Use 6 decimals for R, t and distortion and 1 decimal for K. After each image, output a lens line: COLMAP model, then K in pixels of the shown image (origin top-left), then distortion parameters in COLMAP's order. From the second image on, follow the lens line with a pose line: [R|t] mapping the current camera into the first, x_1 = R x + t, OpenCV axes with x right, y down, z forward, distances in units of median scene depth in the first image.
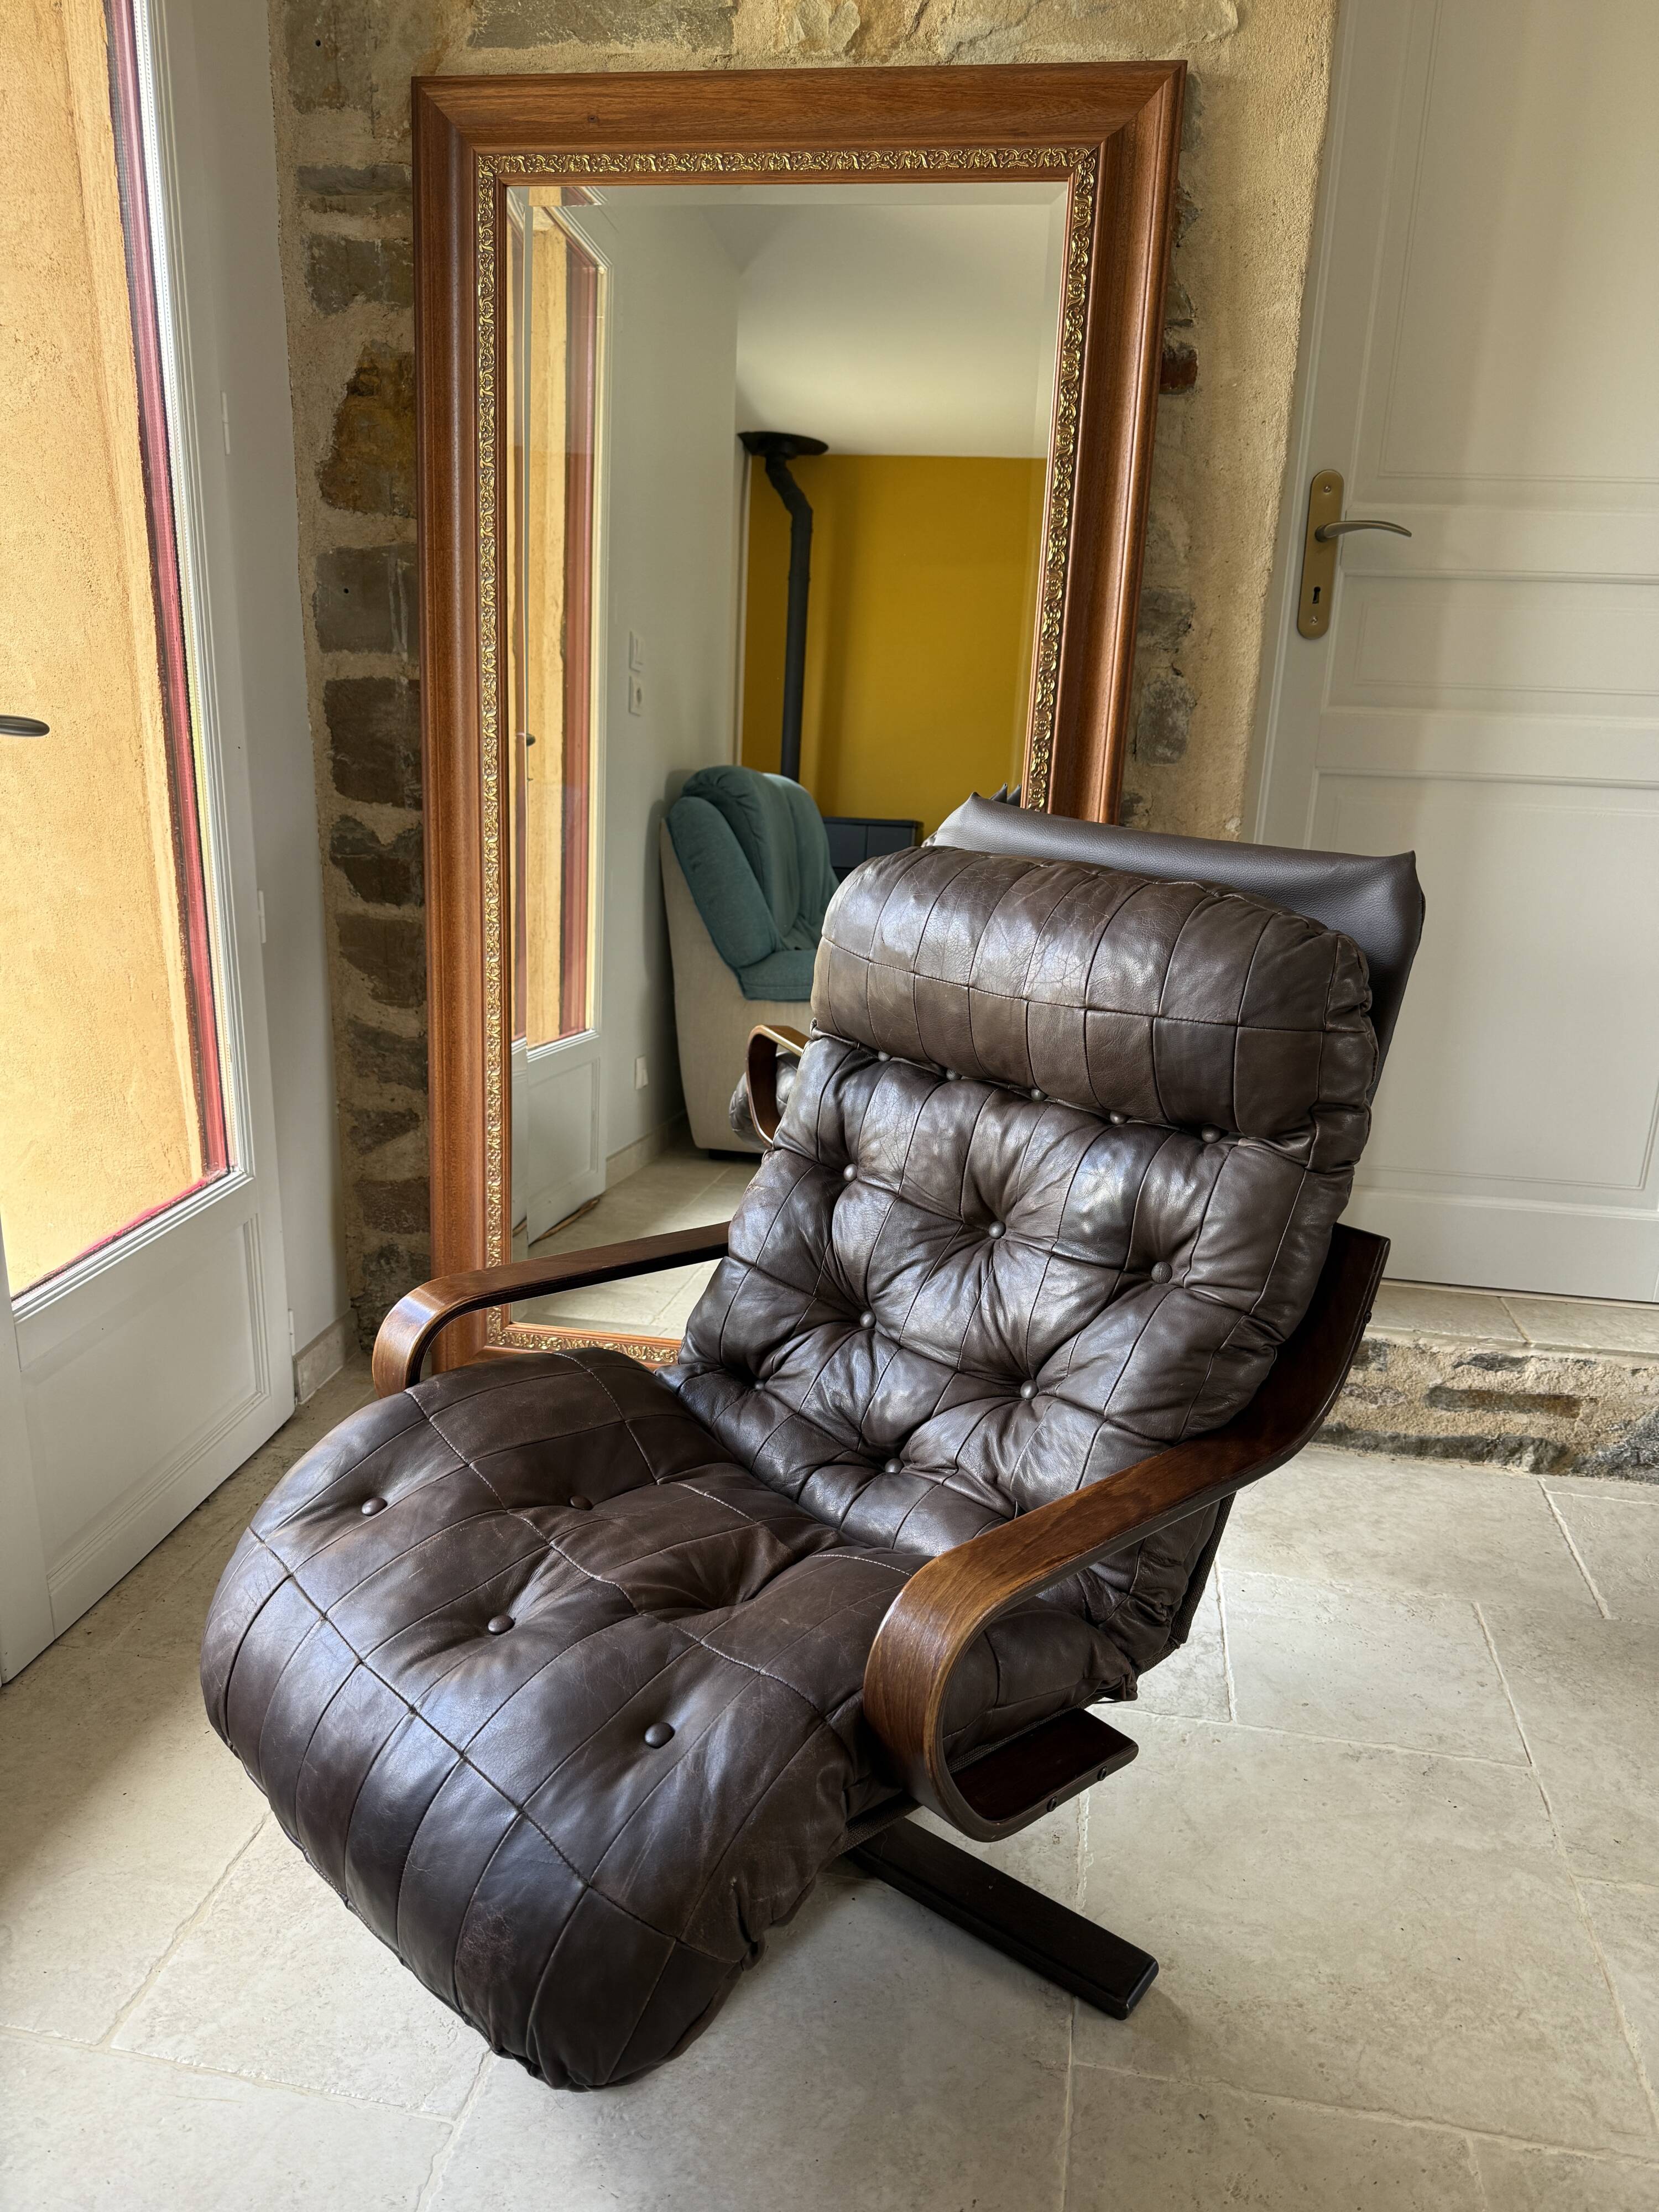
lens RADIAL K [[1537.5, 0, 833.7], [0, 1537.5, 1116.9], [0, 0, 1]] dist [0.182534, -0.340844]
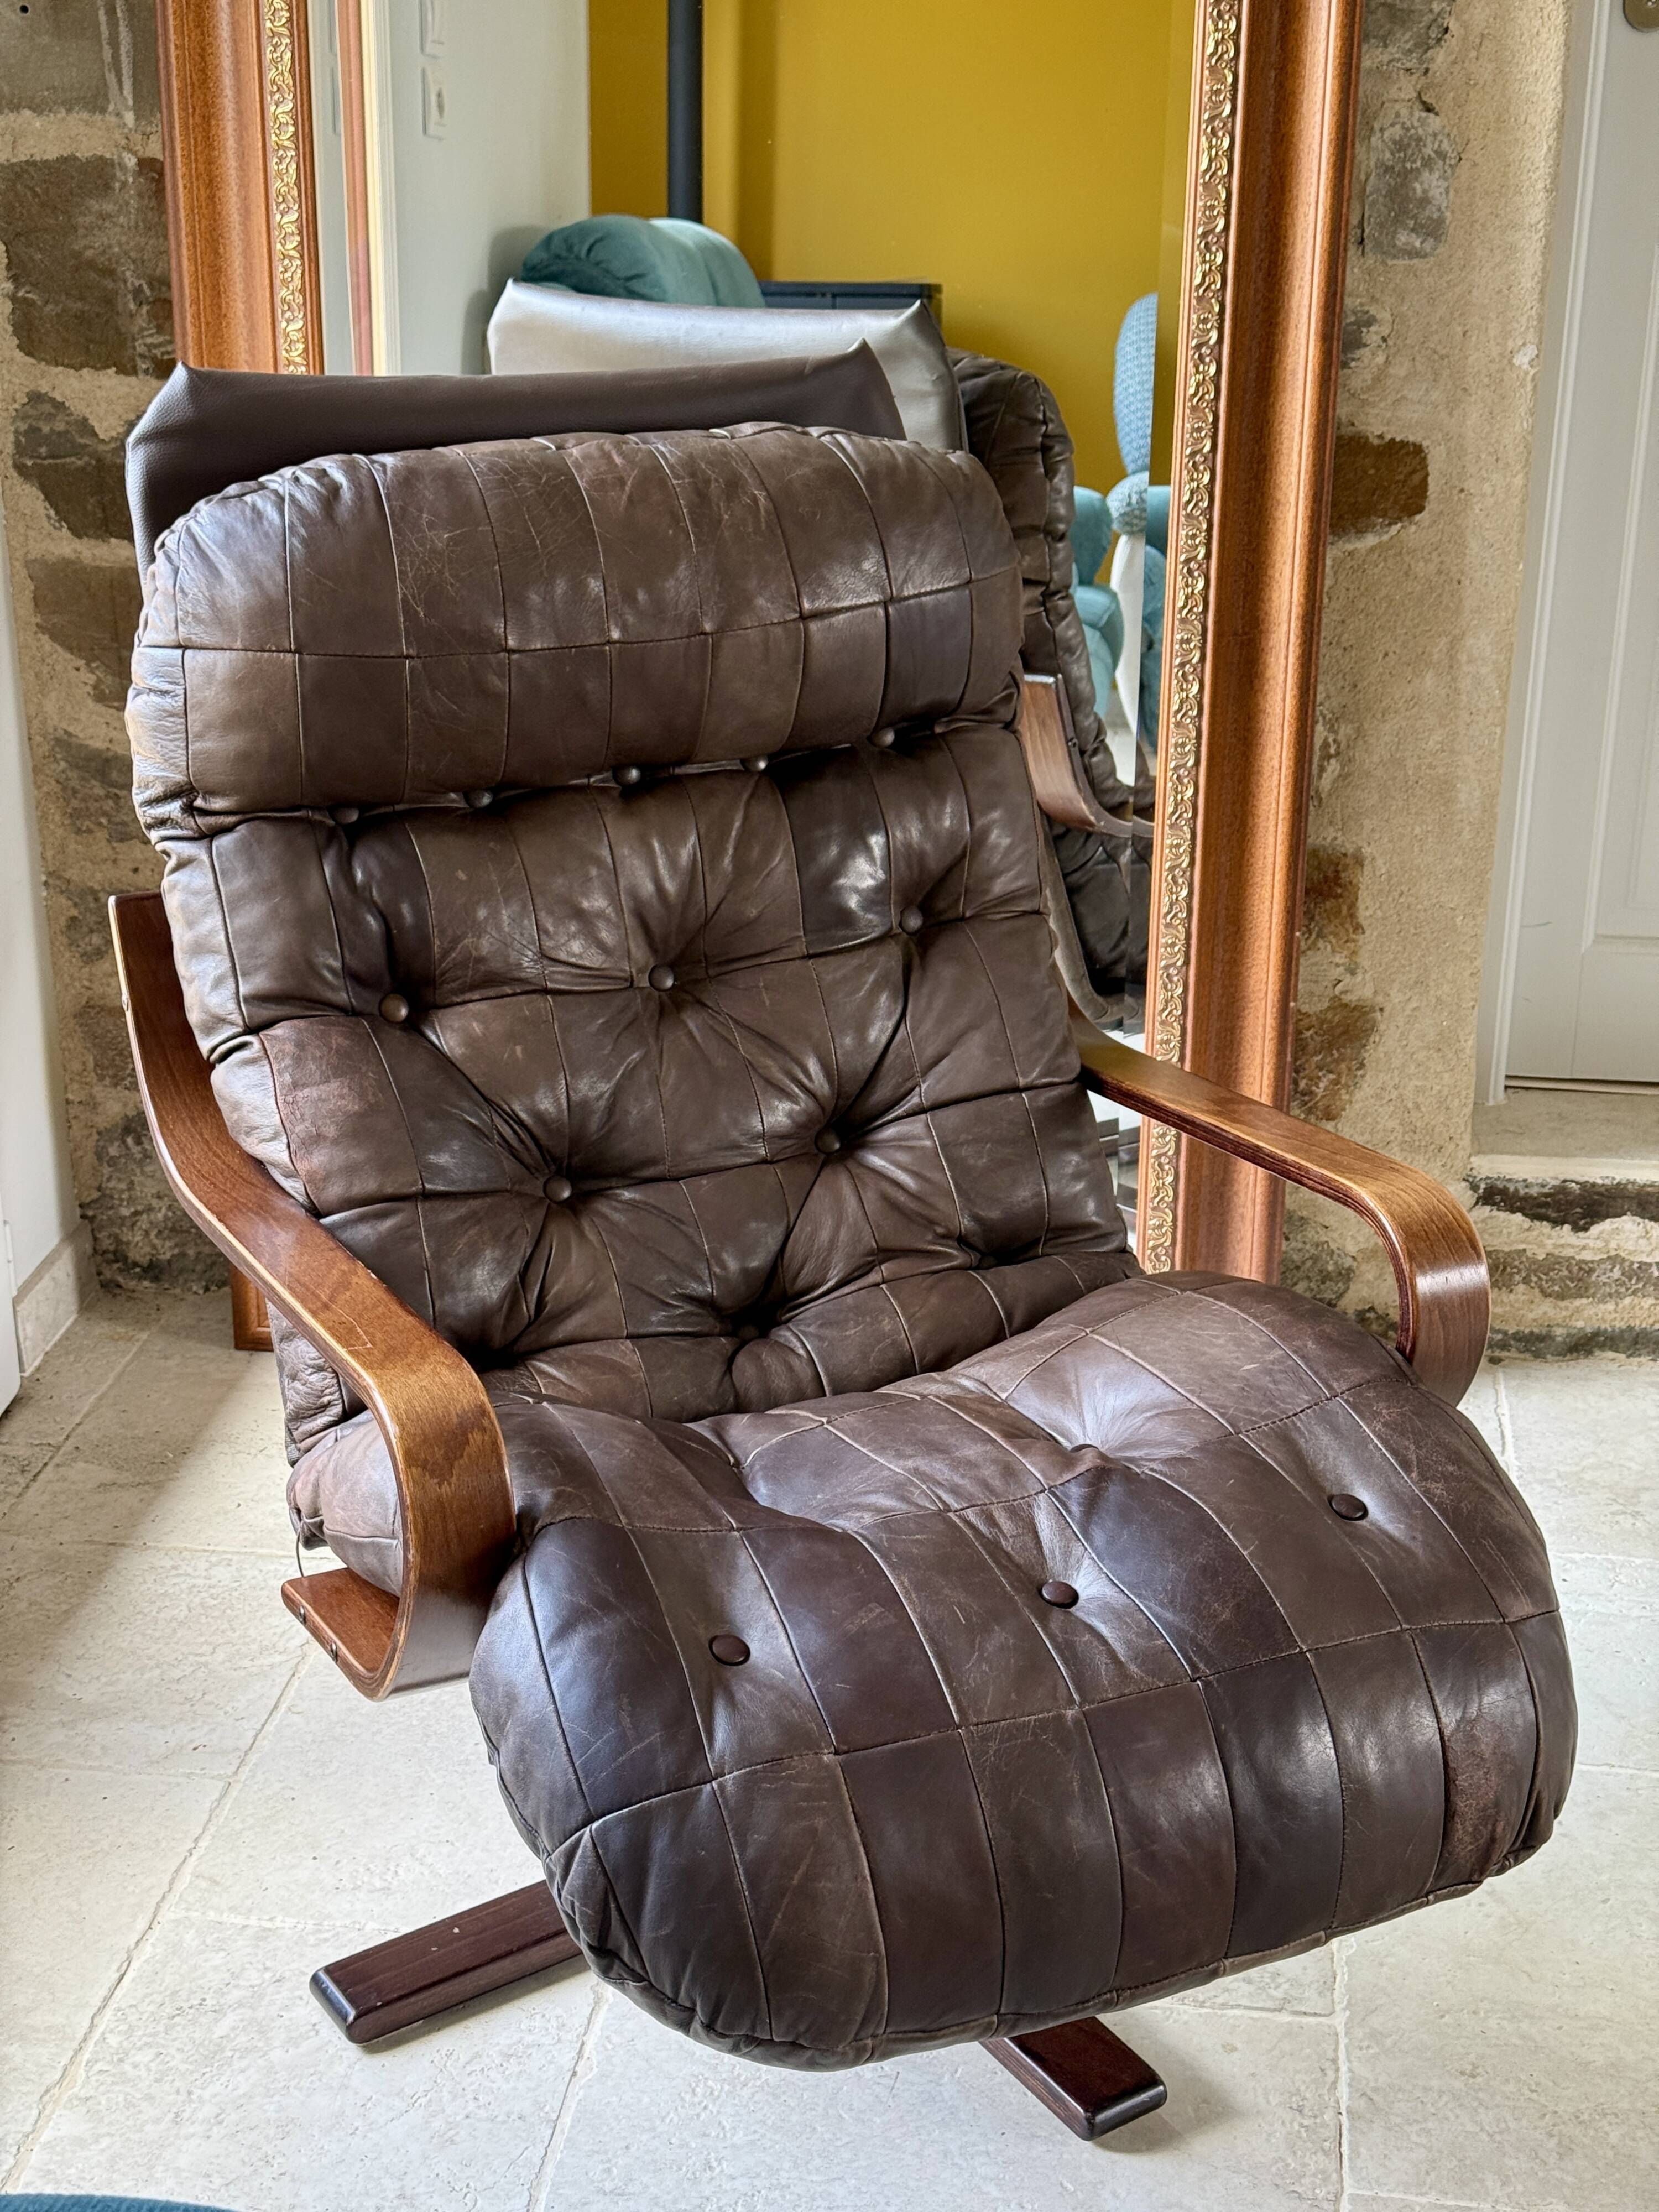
lens RADIAL K [[3063.7, 0, 826.9], [0, 3063.7, 1111.5], [0, 0, 1]] dist [0.200947, -0.451088]
pose [[0.998668, -0.045667, 0.024035, -0.055158], [0.043430, 0.995300, 0.086555, -0.010827], [-0.027874, -0.085396, 0.995957, -0.213602]]
